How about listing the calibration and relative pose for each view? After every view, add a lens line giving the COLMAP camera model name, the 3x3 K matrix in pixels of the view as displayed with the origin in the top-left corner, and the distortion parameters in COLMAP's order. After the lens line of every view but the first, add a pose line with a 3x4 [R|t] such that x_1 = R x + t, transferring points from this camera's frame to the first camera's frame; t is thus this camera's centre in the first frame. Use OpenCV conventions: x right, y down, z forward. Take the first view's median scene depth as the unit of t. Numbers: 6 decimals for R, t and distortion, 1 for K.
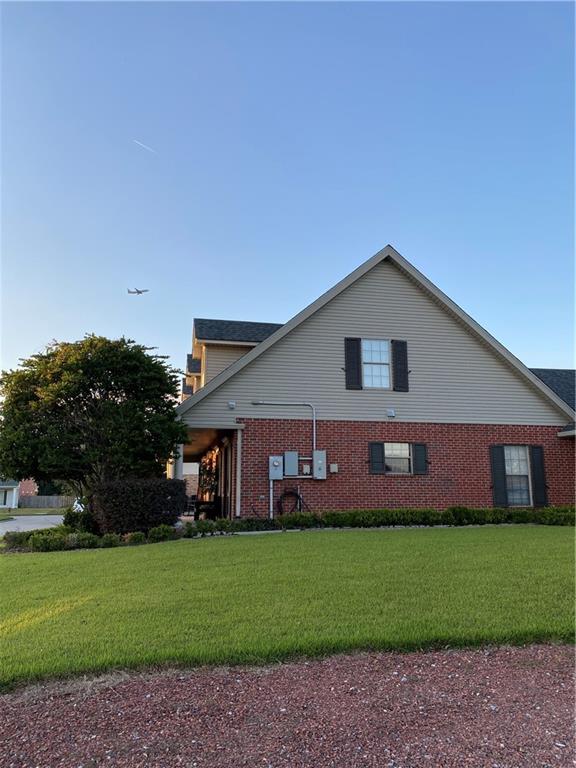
lens RADIAL K [[583.0, 0, 288.0], [0, 583.0, 384.0], [0, 0, 1]] dist [0.083394, -0.087260]
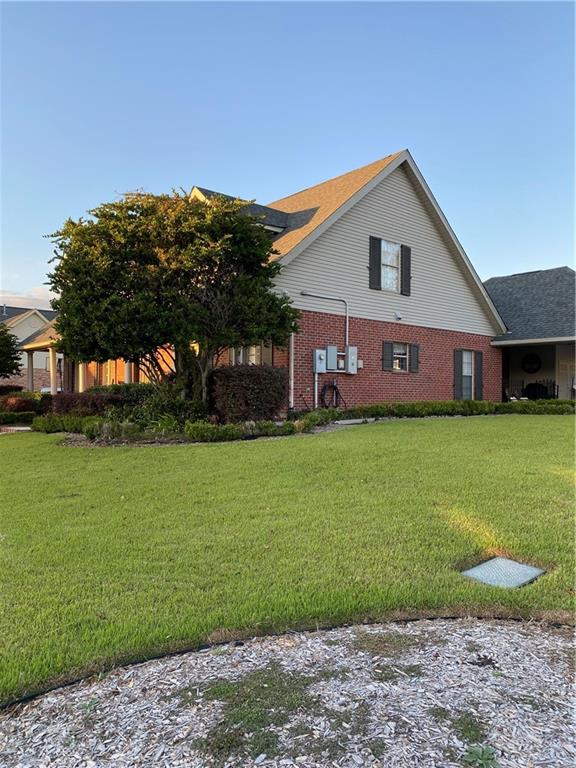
lens RADIAL K [[591.7, 0, 288.0], [0, 591.7, 384.0], [0, 0, 1]] dist [0.016380, -0.004996]
pose [[0.878558, 0.023828, 0.477040, -0.513442], [-0.100730, 0.985535, 0.136286, 0.047086], [-0.466893, -0.167787, 0.868250, 0.137476]]
